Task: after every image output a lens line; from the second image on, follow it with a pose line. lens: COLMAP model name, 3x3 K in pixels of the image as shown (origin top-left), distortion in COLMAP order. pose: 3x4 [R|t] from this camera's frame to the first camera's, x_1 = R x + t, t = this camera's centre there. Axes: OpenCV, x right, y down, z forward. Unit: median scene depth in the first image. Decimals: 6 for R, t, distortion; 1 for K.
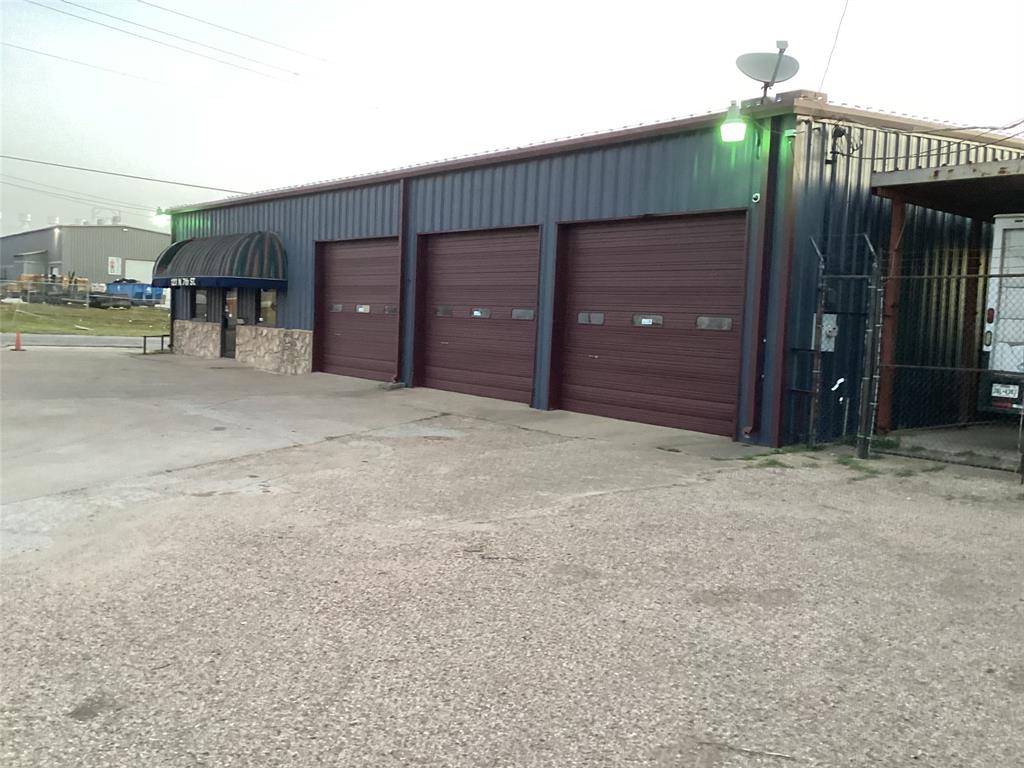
lens RADIAL K [[920.6, 0, 512.0], [0, 920.6, 384.0], [0, 0, 1]] dist [0.115127, -0.170046]
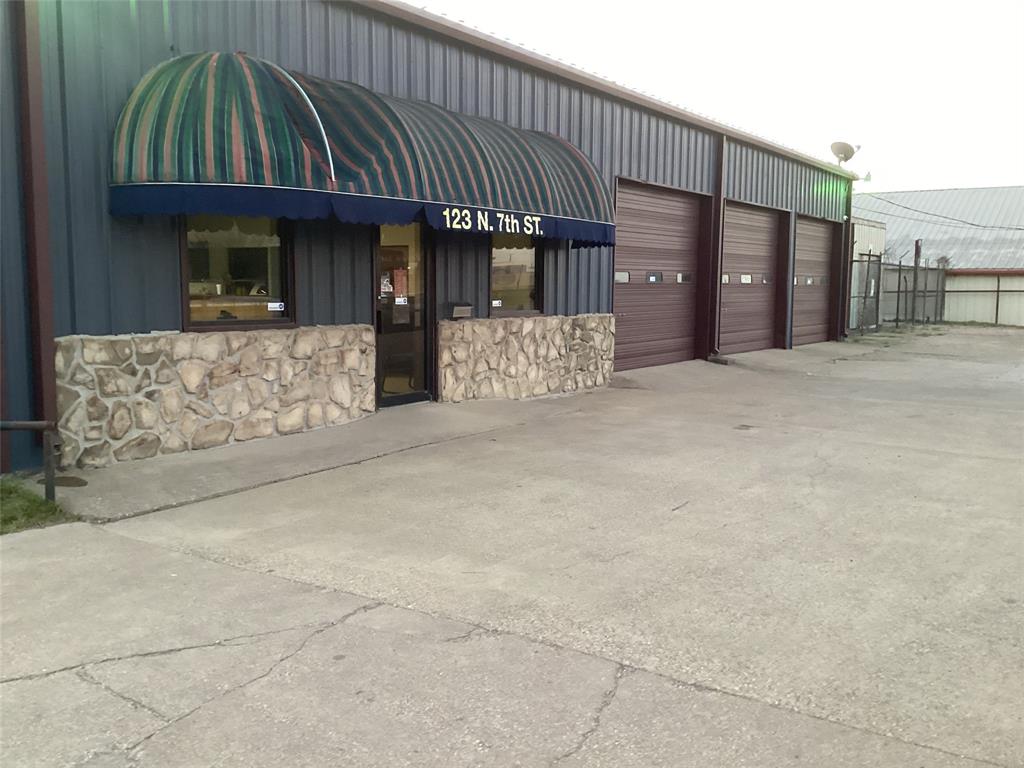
lens RADIAL K [[932.3, 0, 512.0], [0, 932.3, 384.0], [0, 0, 1]] dist [0.112619, -0.187999]
pose [[-0.265567, -0.146559, 0.952888, -1.328022], [0.049103, 0.985039, 0.165189, -0.191988], [-0.962841, 0.090659, -0.254397, 1.964433]]
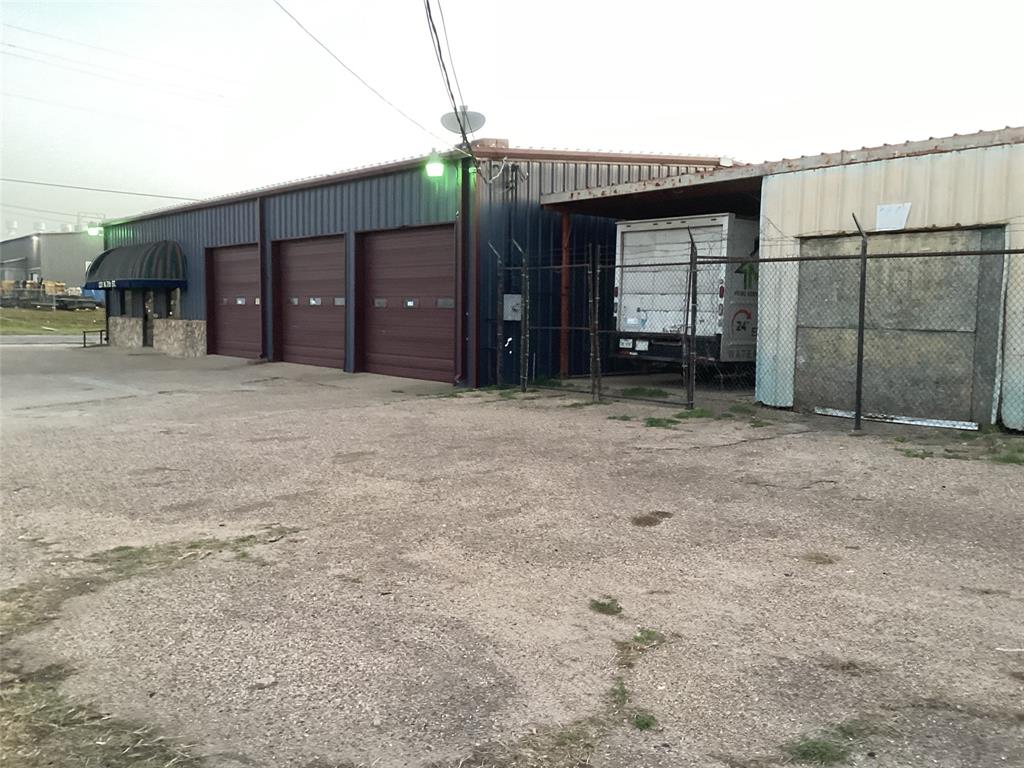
lens RADIAL K [[932.3, 0, 512.0], [0, 932.3, 384.0], [0, 0, 1]] dist [0.112619, -0.187999]
pose [[0.999444, -0.033225, -0.002895, 0.300491], [0.033251, 0.999402, 0.009477, 0.043767], [0.002578, -0.009568, 0.999951, -0.389095]]
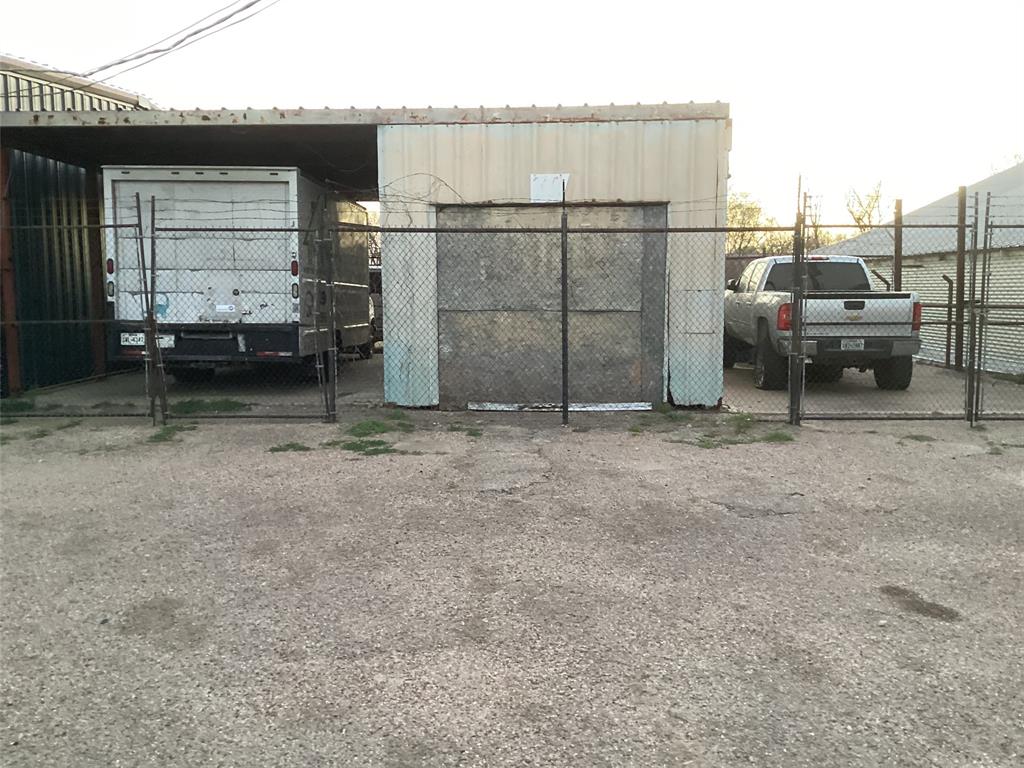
lens RADIAL K [[932.3, 0, 512.0], [0, 932.3, 384.0], [0, 0, 1]] dist [0.112619, -0.187999]
pose [[0.653824, -0.122163, 0.746720, 0.013625], [0.085134, 0.992491, 0.087829, 0.000558], [-0.751842, 0.006147, 0.659315, 0.001286]]
